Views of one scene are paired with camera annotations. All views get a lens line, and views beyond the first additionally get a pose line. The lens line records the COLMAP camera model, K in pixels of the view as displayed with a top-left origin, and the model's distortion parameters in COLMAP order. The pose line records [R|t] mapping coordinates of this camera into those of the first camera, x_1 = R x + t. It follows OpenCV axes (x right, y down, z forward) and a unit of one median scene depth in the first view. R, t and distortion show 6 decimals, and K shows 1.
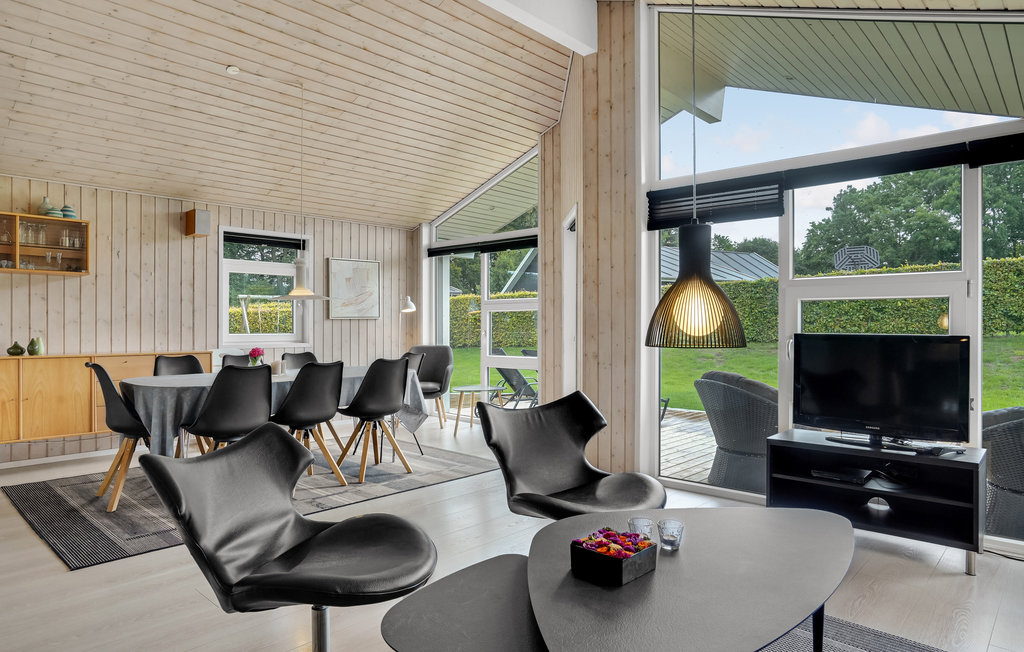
lens RADIAL K [[627.2, 0, 503.4], [0, 627.2, 323.2], [0, 0, 1]] dist [-0.010510, 0.017495]
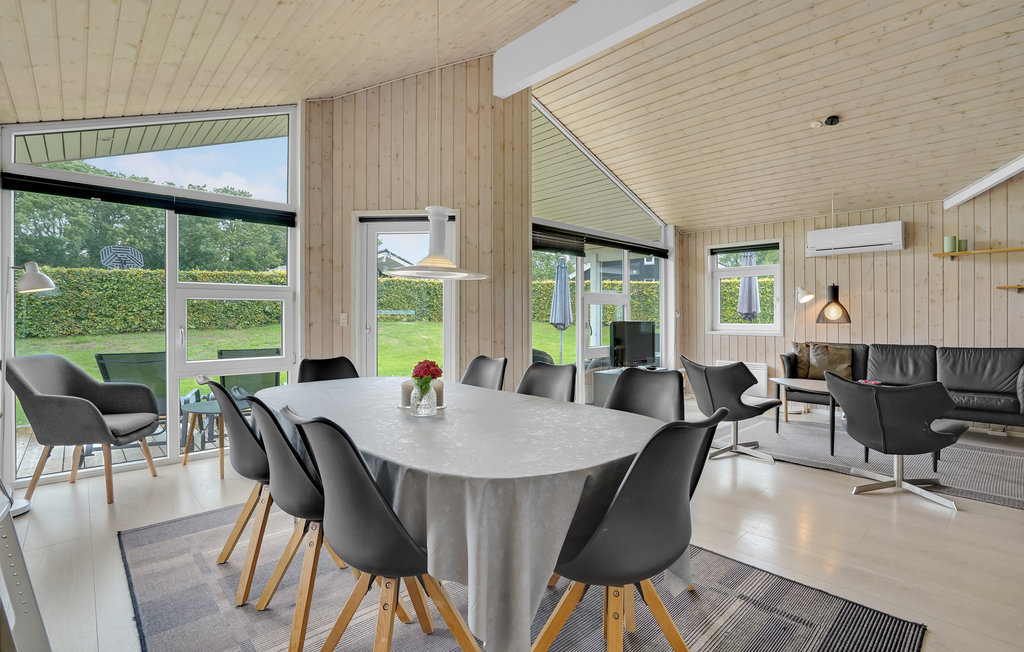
lens RADIAL K [[482.1, 0, 514.1], [0, 482.1, 322.5], [0, 0, 1]] dist [-0.042550, 0.015815]
pose [[0.057733, -0.013869, 0.998236, -0.667946], [-0.001029, 0.999902, 0.013952, -0.000082], [-0.998332, -0.001832, 0.057713, 0.761970]]
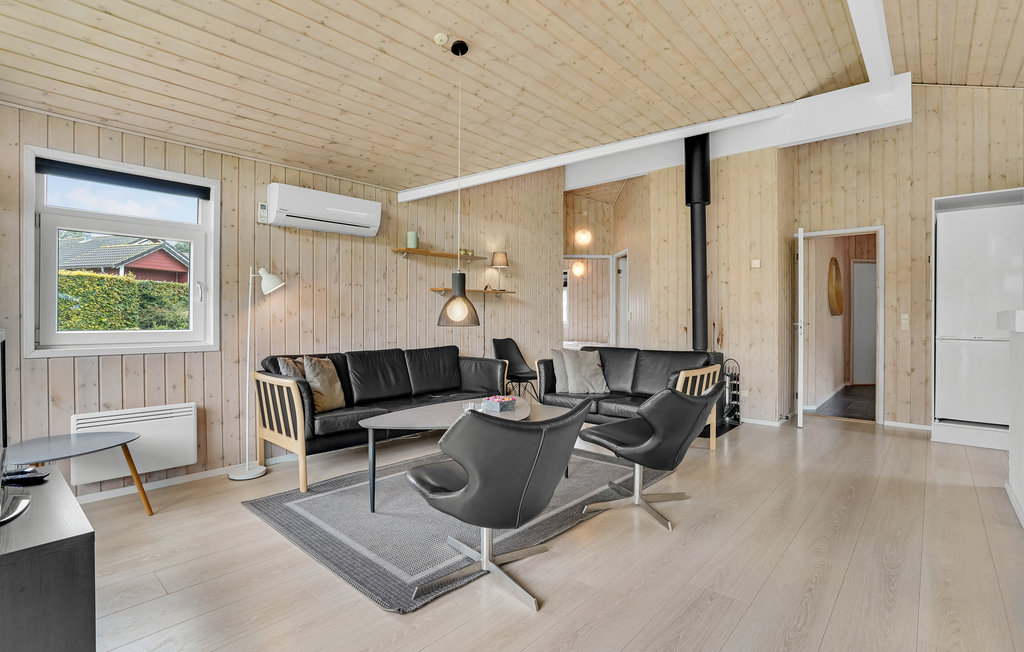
lens RADIAL K [[482.1, 0, 513.1], [0, 482.1, 316.9], [0, 0, 1]] dist [-0.042550, 0.015815]
pose [[-0.999372, -0.002811, -0.035312, 0.054635], [-0.002754, 0.999995, -0.001649, 0.001256], [0.035317, -0.001551, -0.999375, 0.849968]]
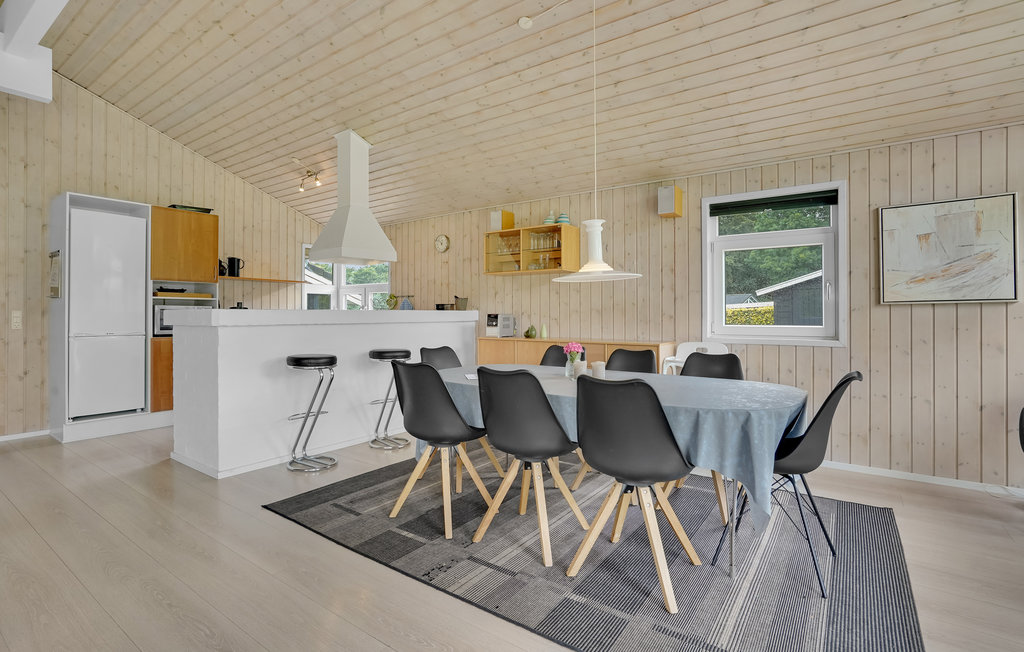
lens RADIAL K [[482.1, 0, 511.3], [0, 482.1, 316.3], [0, 0, 1]] dist [-0.042550, 0.015815]
pose [[0.142012, 0.004578, -0.989854, 0.175177], [0.005496, 0.999970, 0.005413, 0.001038], [0.989850, -0.006209, 0.141983, 0.701254]]
